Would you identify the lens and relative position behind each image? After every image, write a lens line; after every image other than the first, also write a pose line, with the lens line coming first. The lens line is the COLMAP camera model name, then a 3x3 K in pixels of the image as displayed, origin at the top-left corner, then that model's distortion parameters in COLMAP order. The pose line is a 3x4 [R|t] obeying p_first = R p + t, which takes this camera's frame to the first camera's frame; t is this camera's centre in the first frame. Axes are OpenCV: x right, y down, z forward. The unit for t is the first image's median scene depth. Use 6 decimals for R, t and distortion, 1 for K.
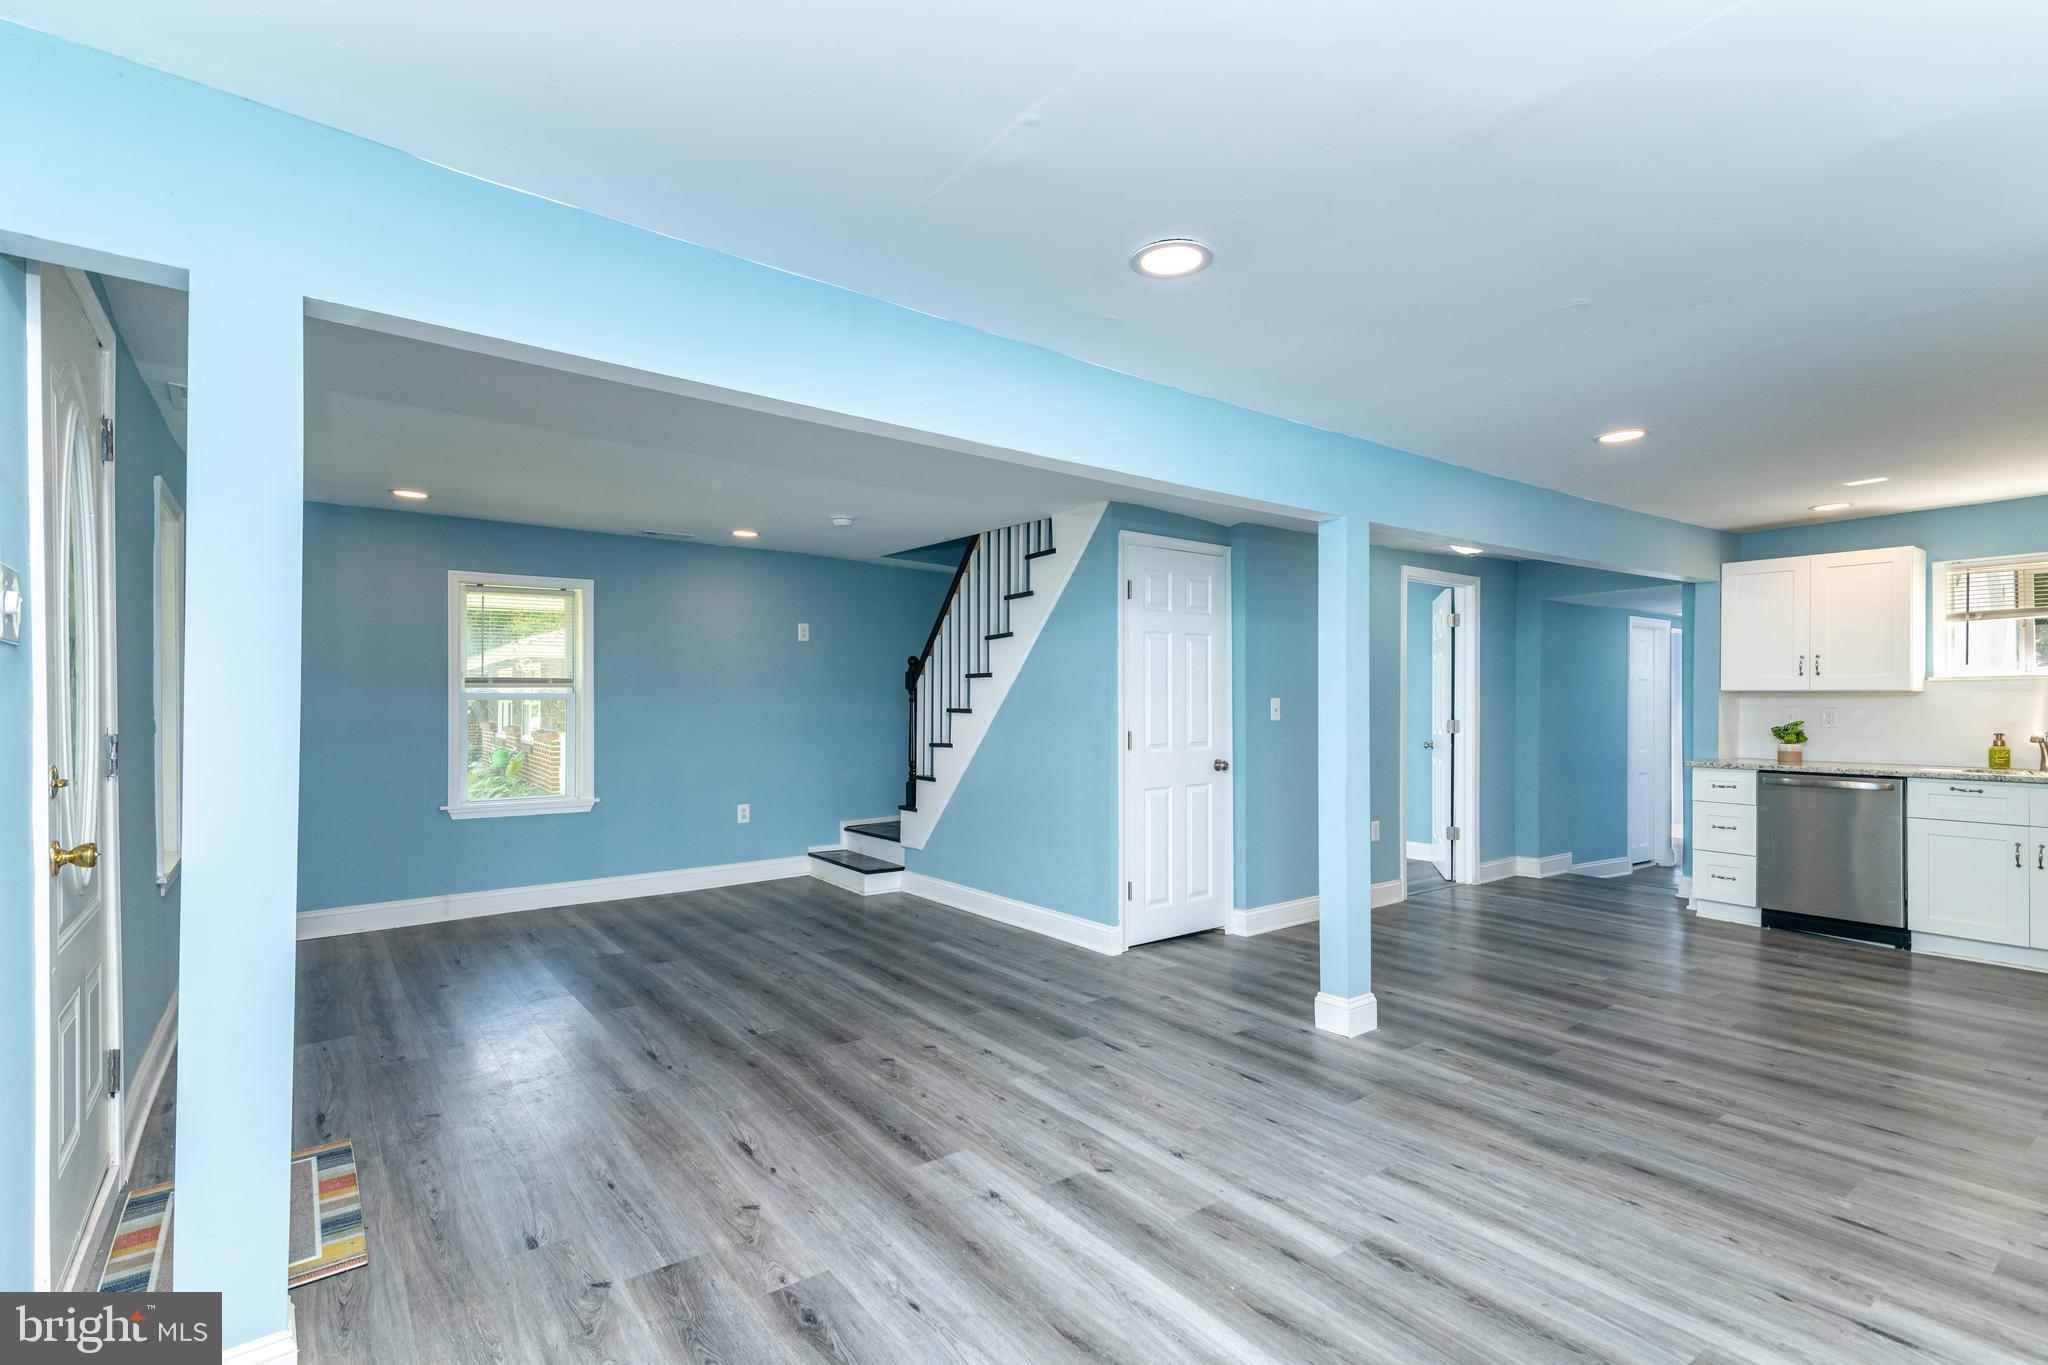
lens RADIAL K [[955.6, 0, 1032.7], [0, 955.6, 699.1], [0, 0, 1]] dist [0.016998, 0.000240]
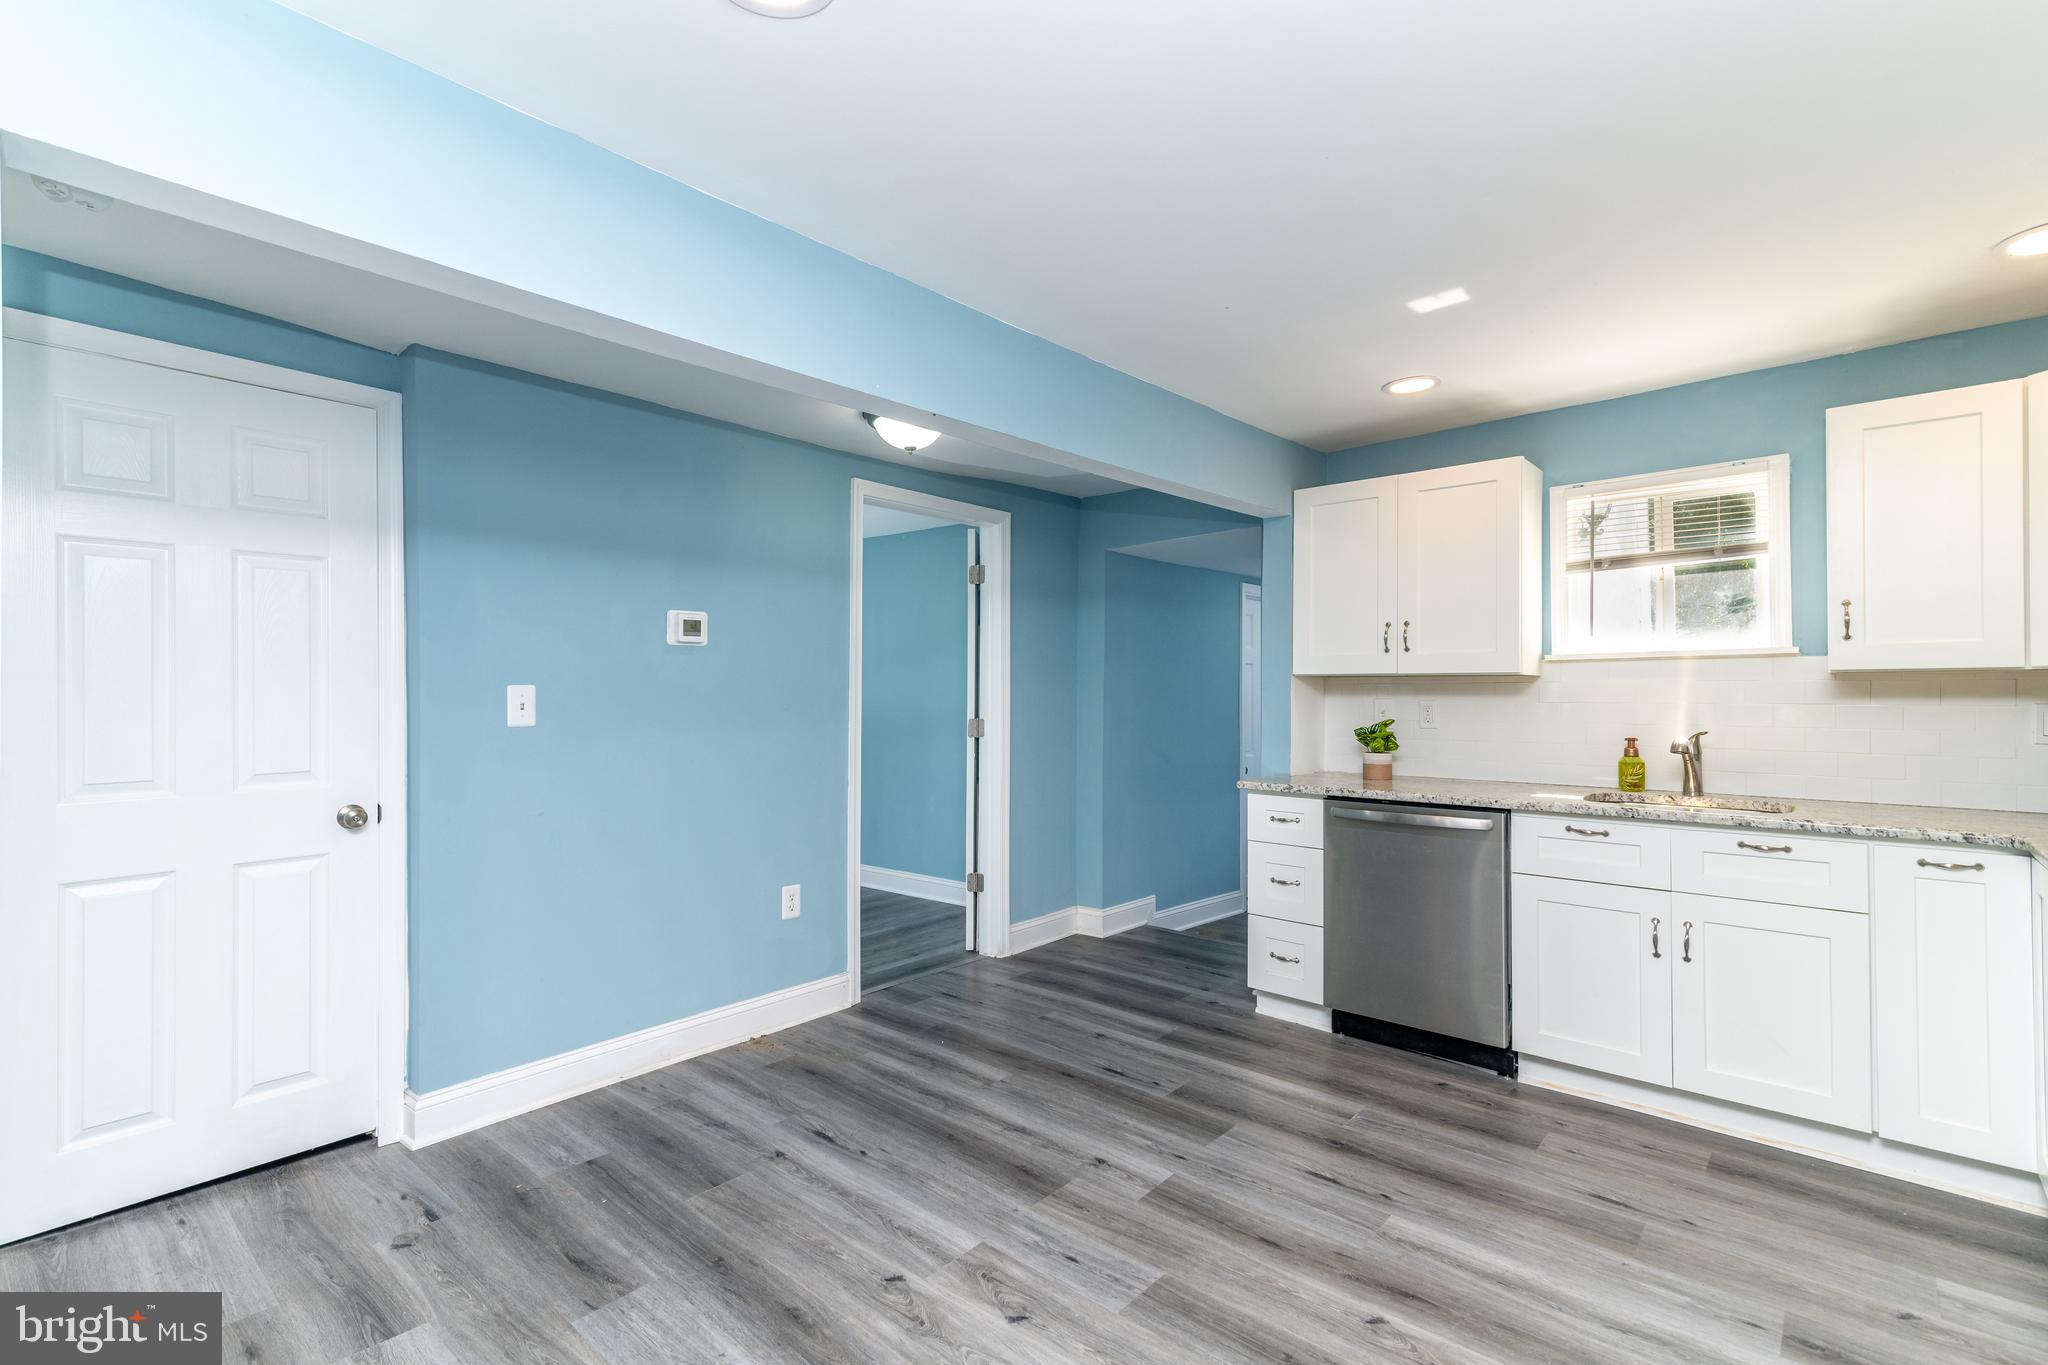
lens RADIAL K [[931.8, 0, 1022.6], [0, 931.8, 685.3], [0, 0, 1]] dist [0.015140, -0.000366]
pose [[0.979946, 0.000232, 0.199261, 0.467136], [0.000943, 0.999983, -0.005798, 0.002380], [-0.199259, 0.005870, 0.979929, 0.462660]]
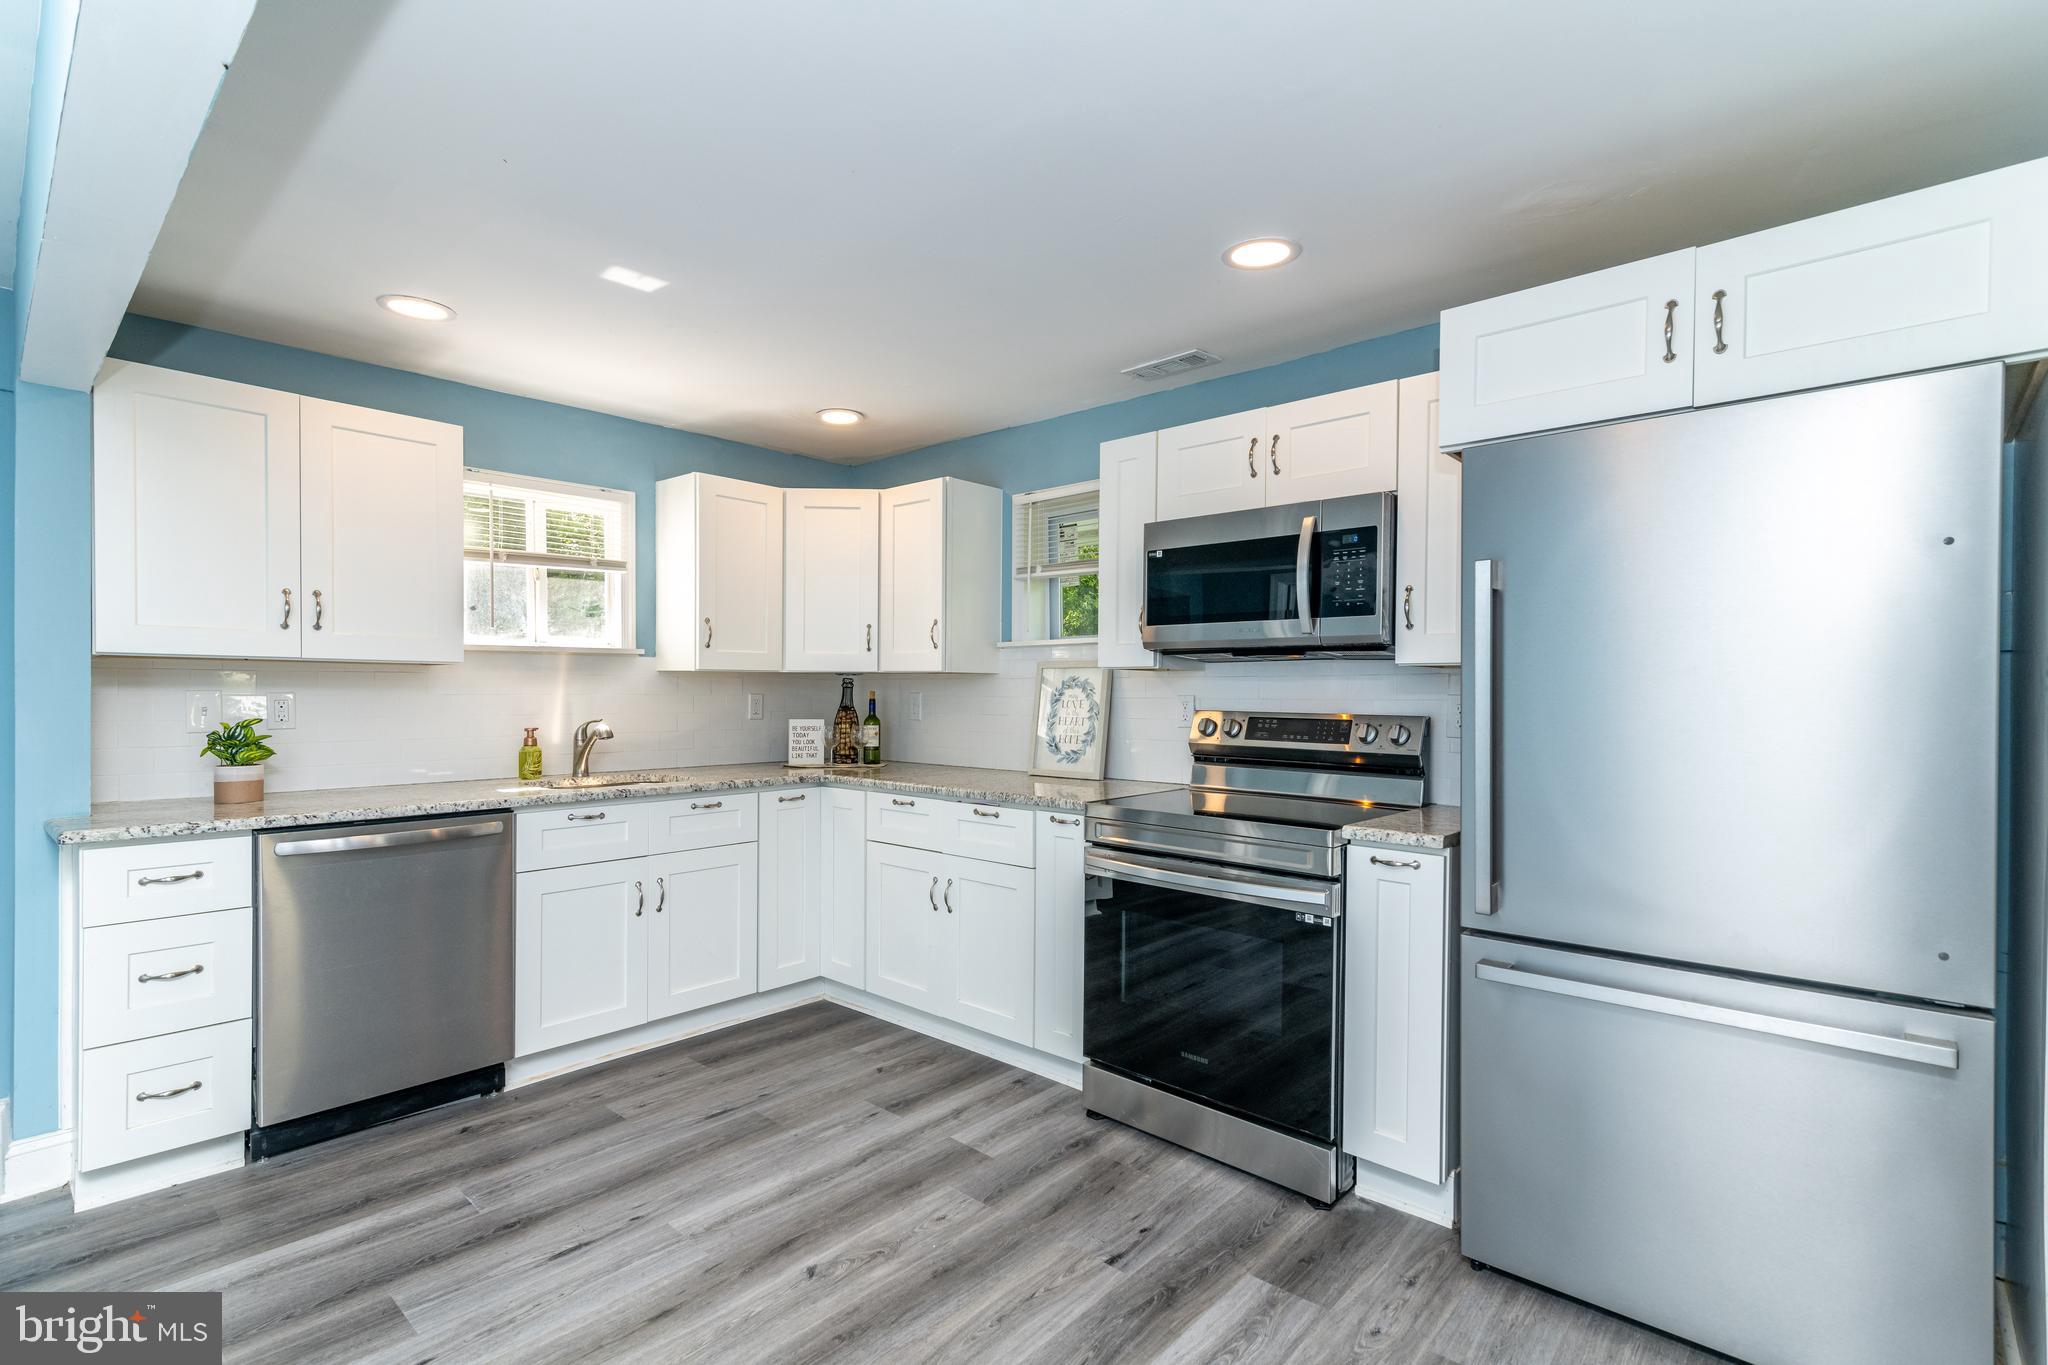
lens RADIAL K [[951.1, 0, 1024.9], [0, 951.1, 702.9], [0, 0, 1]] dist [0.020668, 0.000131]
pose [[-0.186053, -0.017185, 0.982389, 0.258451], [-0.009450, 0.999832, 0.015701, 0.002892], [-0.982494, -0.006363, -0.186184, 0.799684]]
